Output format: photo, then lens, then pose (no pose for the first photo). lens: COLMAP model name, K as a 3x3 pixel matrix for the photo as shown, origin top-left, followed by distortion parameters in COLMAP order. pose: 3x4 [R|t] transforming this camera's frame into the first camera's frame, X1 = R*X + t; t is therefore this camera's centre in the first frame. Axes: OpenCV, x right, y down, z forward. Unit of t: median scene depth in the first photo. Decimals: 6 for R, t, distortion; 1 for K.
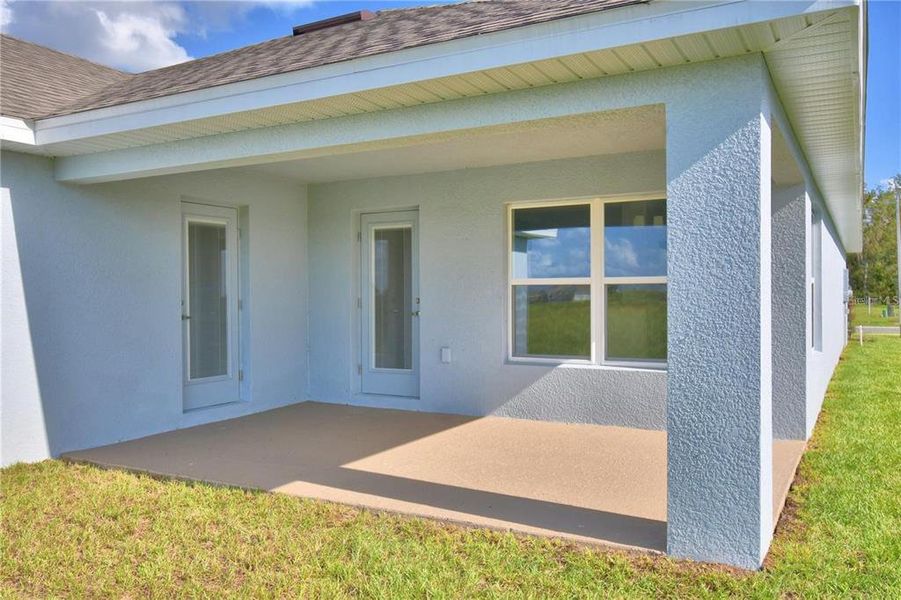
lens RADIAL K [[738.2, 0, 450.6], [0, 738.2, 299.4], [0, 0, 1]] dist [-0.035972, 0.002638]
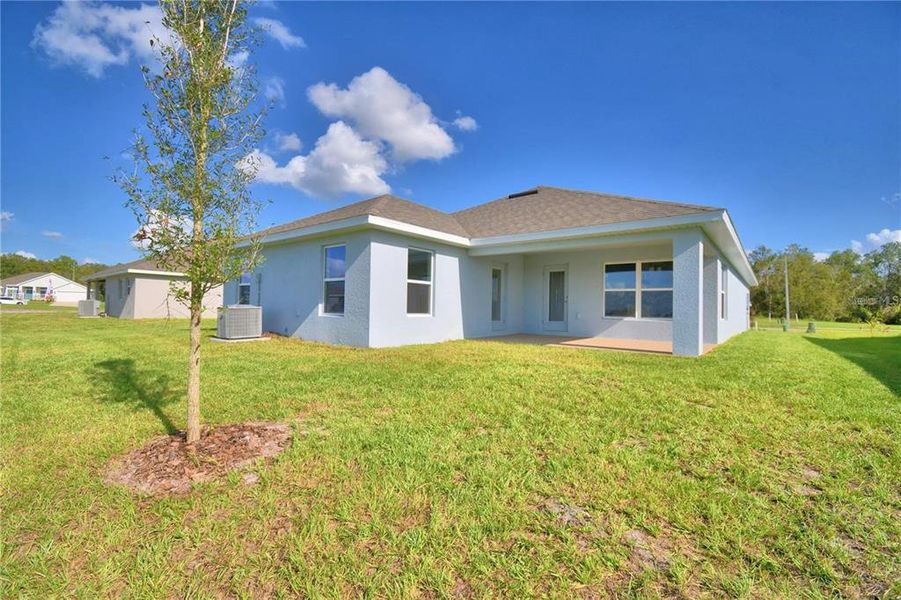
lens RADIAL K [[396.1, 0, 450.3], [0, 396.1, 300.5], [0, 0, 1]] dist [-0.007704, -0.011062]
pose [[0.984785, 0.019159, -0.172715, -0.241955], [-0.024027, 0.999370, -0.026139, 0.070866], [0.172106, 0.029891, 0.984625, -0.602216]]
